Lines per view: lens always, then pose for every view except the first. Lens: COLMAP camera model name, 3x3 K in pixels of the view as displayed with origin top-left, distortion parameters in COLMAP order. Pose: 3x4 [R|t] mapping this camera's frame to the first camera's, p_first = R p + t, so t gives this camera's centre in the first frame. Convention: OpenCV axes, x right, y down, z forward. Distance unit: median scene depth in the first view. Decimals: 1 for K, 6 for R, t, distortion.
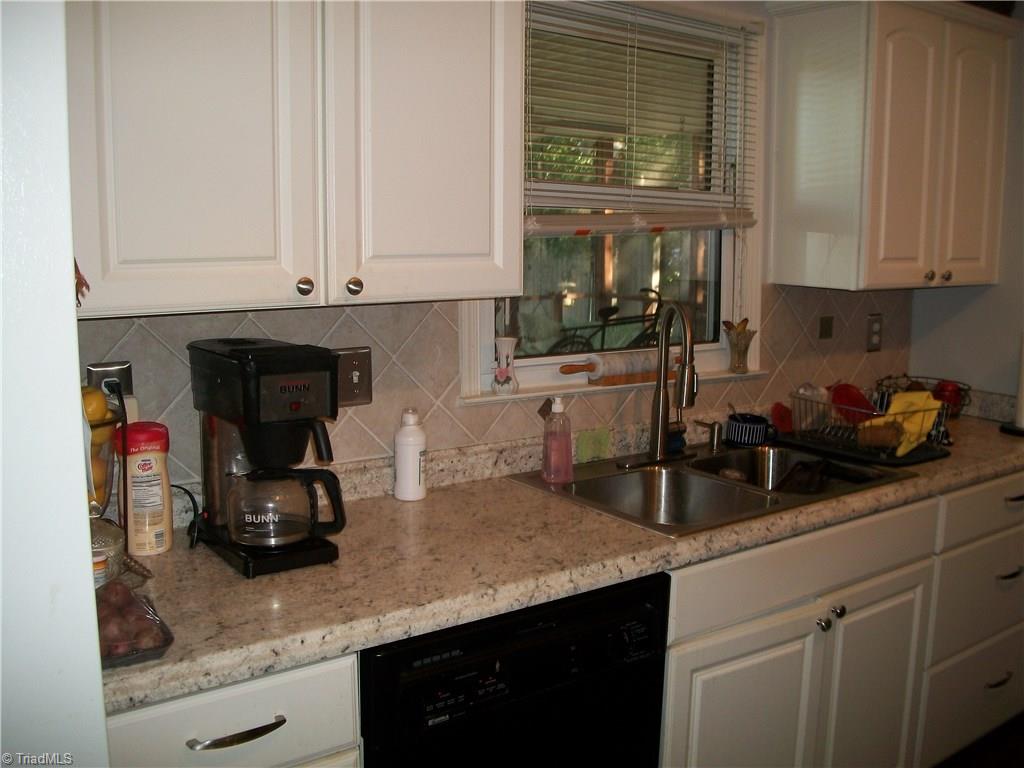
lens RADIAL K [[1013.1, 0, 513.7], [0, 1013.1, 380.5], [0, 0, 1]] dist [-0.101558, 0.000000]
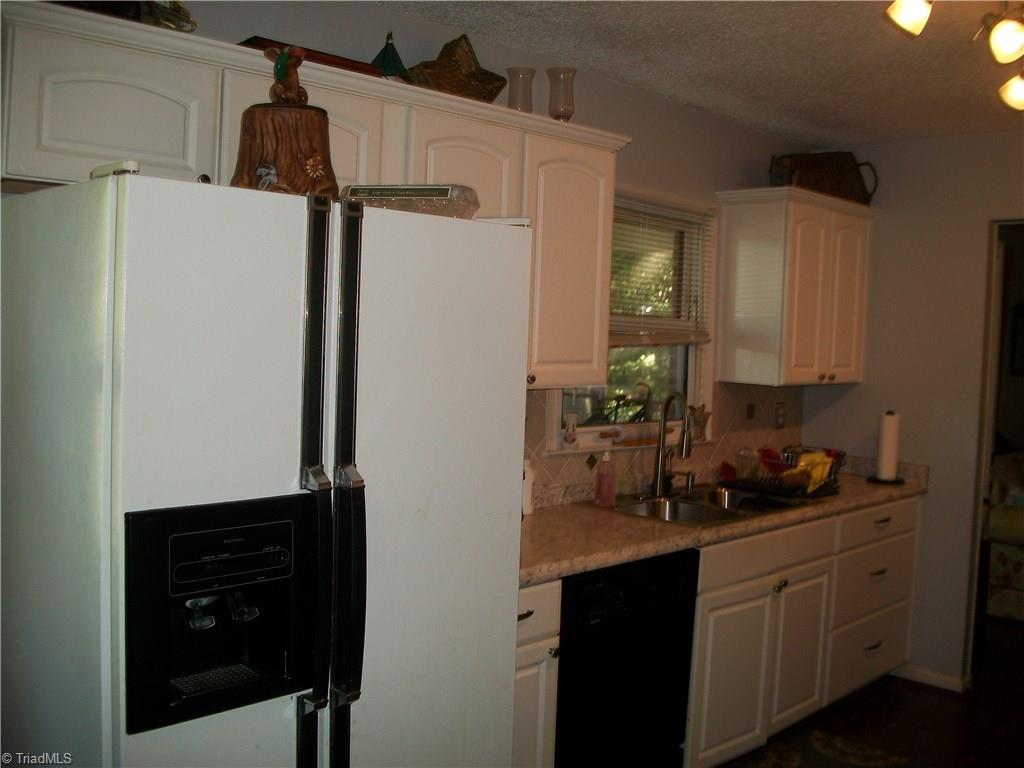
lens RADIAL K [[1013.1, 0, 509.0], [0, 1013.1, 385.3], [0, 0, 1]] dist [-0.101558, 0.000000]
pose [[0.988872, 0.014967, 0.148017, -0.307030], [-0.001618, 0.995949, -0.089902, 0.050575], [-0.148763, 0.088662, 0.984890, -0.479576]]
